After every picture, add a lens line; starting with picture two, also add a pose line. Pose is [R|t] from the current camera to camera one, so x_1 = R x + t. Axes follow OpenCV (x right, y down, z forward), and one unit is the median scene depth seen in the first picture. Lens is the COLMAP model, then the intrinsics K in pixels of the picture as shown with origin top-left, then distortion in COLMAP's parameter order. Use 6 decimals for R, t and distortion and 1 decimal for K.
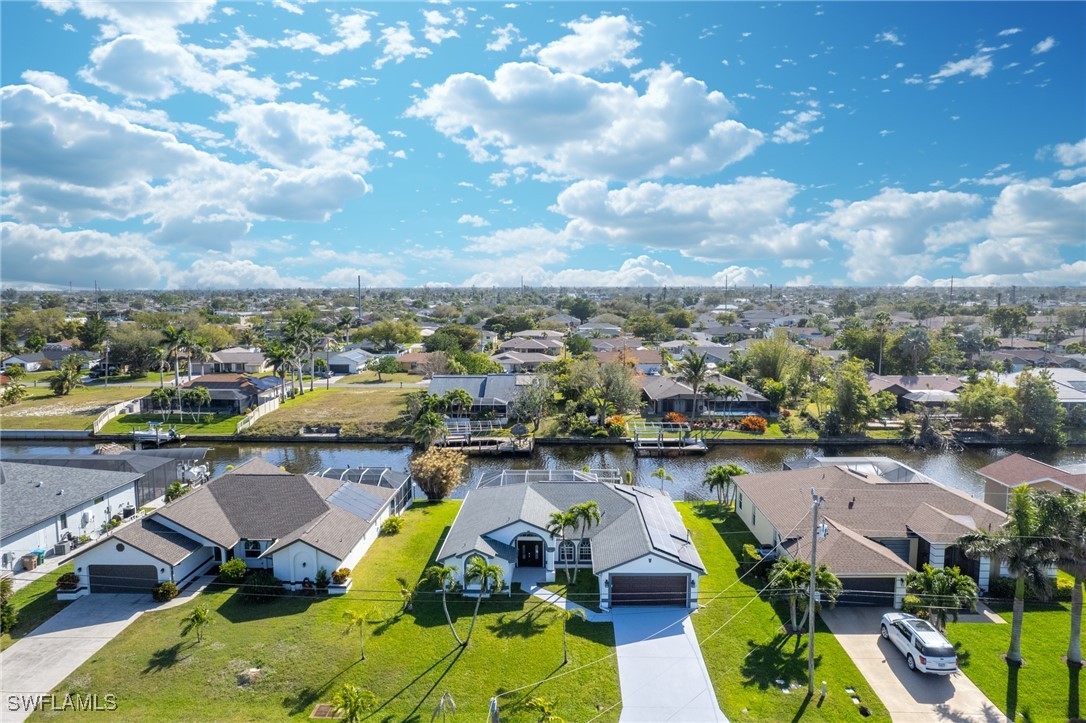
lens RADIAL K [[695.6, 0, 543.0], [0, 695.6, 361.5], [0, 0, 1]] dist [-0.046384, 0.048802]
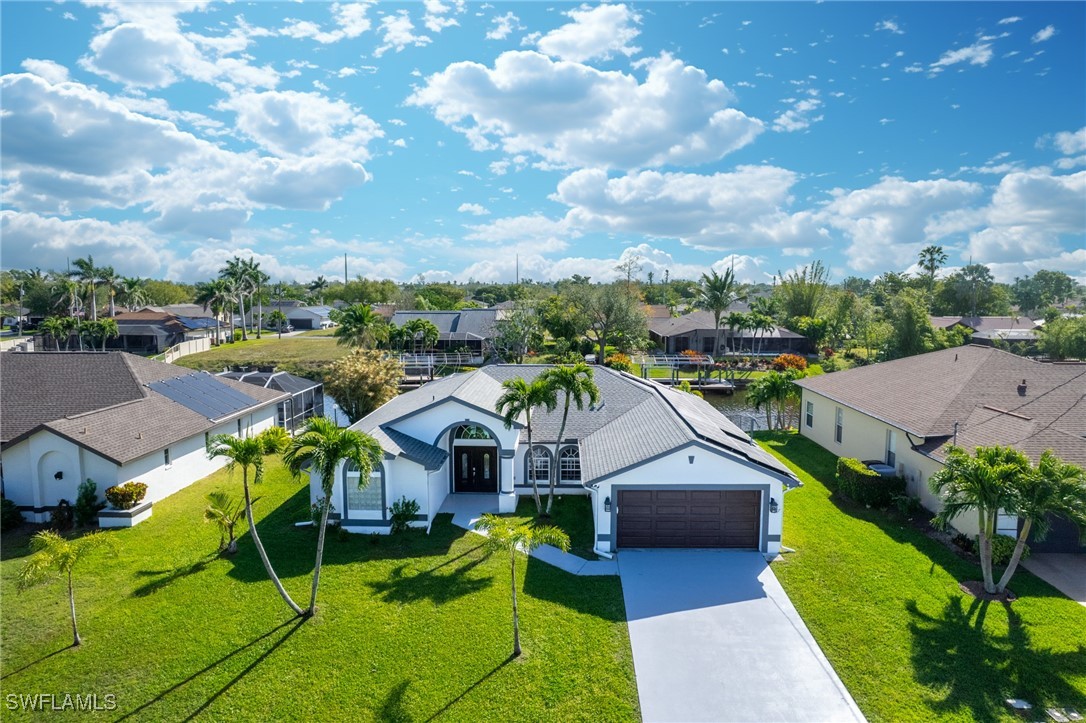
lens RADIAL K [[695.6, 0, 543.0], [0, 695.6, 350.2], [0, 0, 1]] dist [-0.046608, 0.048861]
pose [[1.000000, 0.000009, -0.000027, 0.014200], [-0.000009, 1.000000, 0.000258, 0.067013], [0.000027, -0.000258, 1.000000, 0.156190]]
